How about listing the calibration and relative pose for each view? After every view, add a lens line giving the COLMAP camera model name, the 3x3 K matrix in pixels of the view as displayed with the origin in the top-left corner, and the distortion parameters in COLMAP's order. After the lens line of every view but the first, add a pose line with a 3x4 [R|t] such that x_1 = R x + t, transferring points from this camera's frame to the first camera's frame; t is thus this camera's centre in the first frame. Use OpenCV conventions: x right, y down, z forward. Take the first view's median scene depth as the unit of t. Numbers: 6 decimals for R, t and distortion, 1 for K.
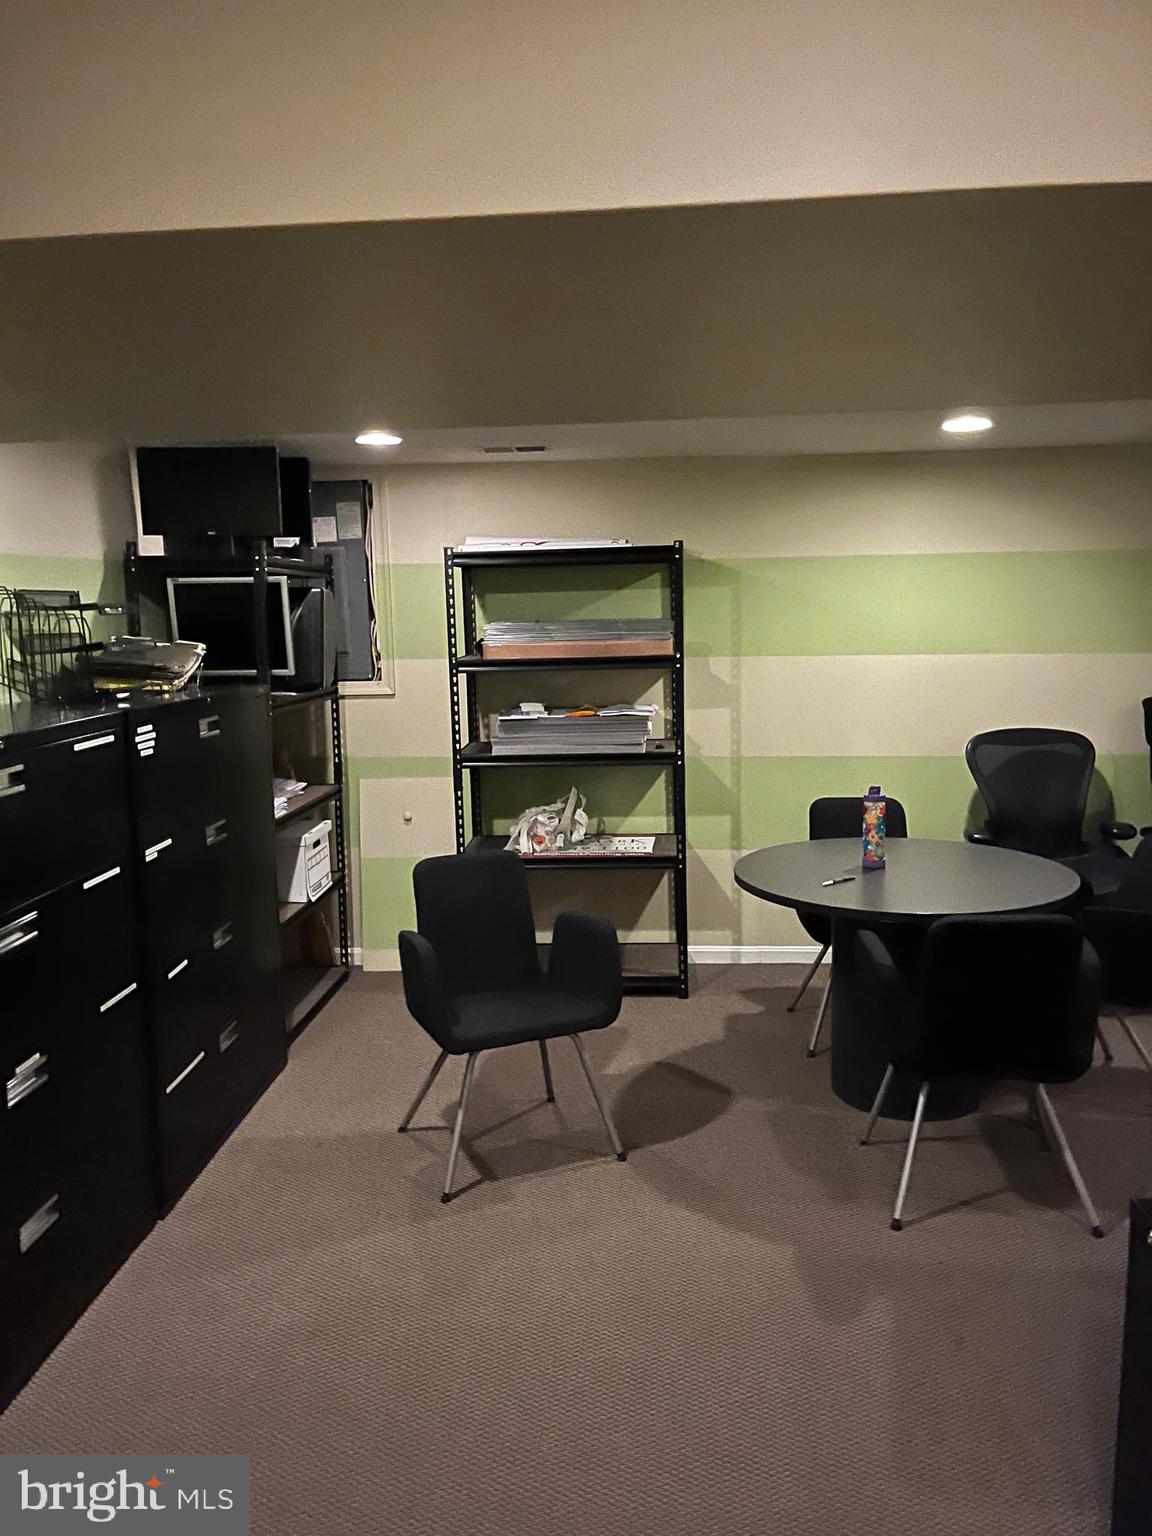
lens RADIAL K [[1171.5, 0, 576.7], [0, 1171.5, 767.7], [0, 0, 1]] dist [0.061739, -0.082880]
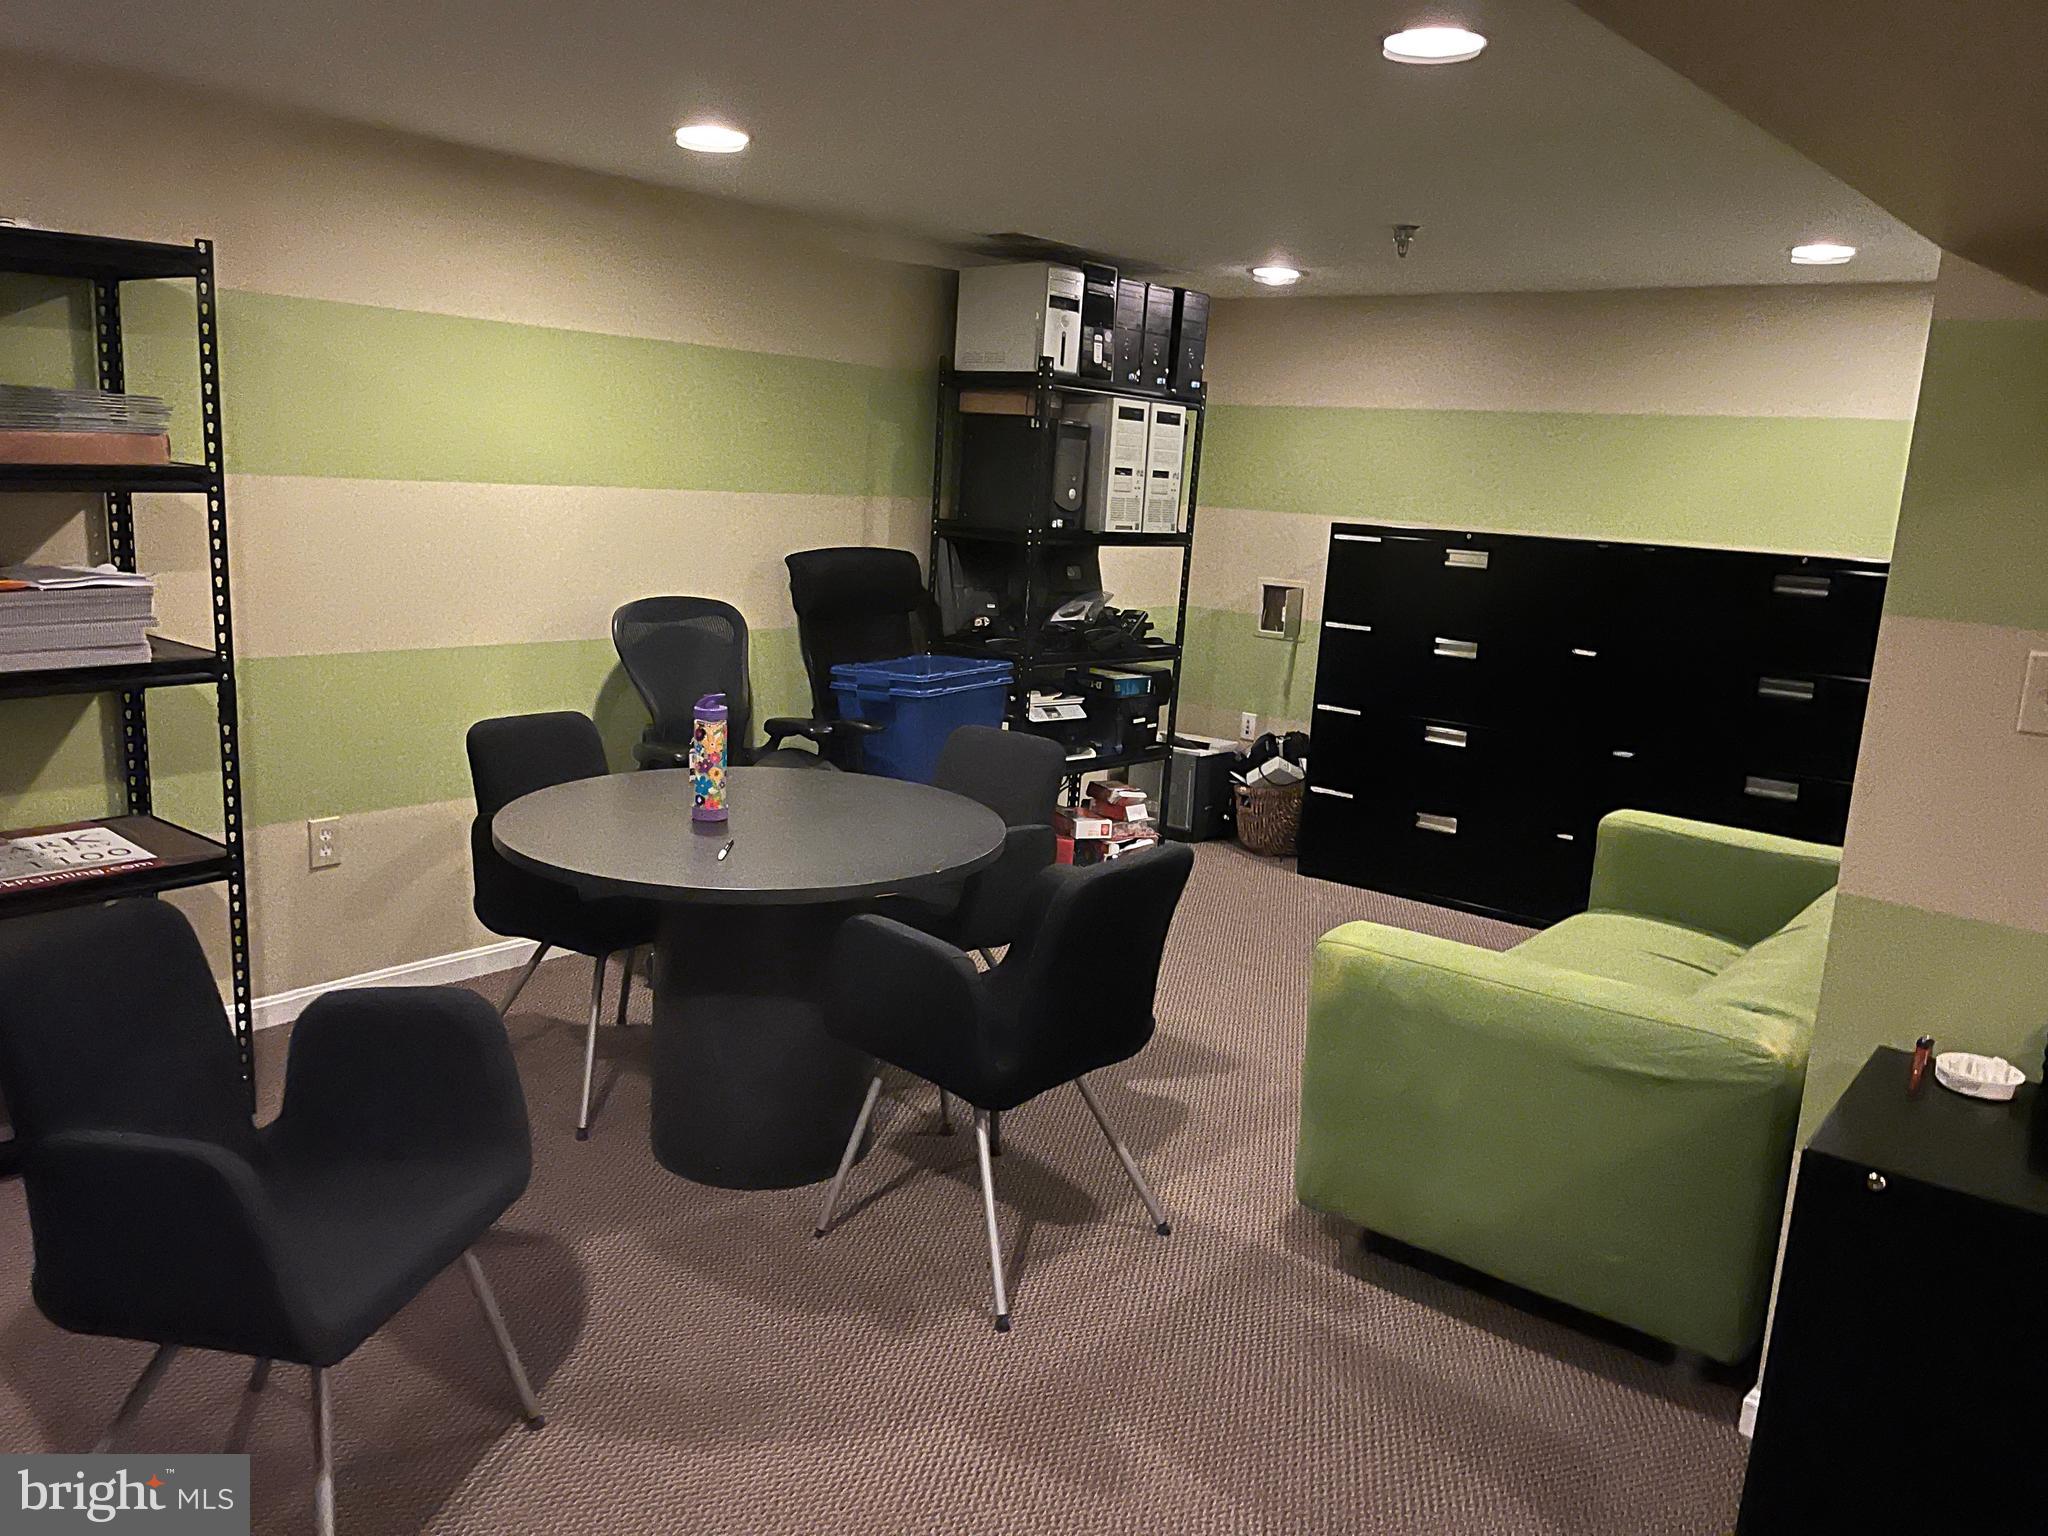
lens RADIAL K [[1562.0, 0, 1020.1], [0, 1562.0, 765.9], [0, 0, 1]] dist [0.061739, -0.082880]
pose [[0.572677, -0.109930, 0.812377, -0.287508], [0.044507, 0.993676, 0.103088, -0.021794], [-0.818572, -0.022879, 0.573948, 0.308322]]
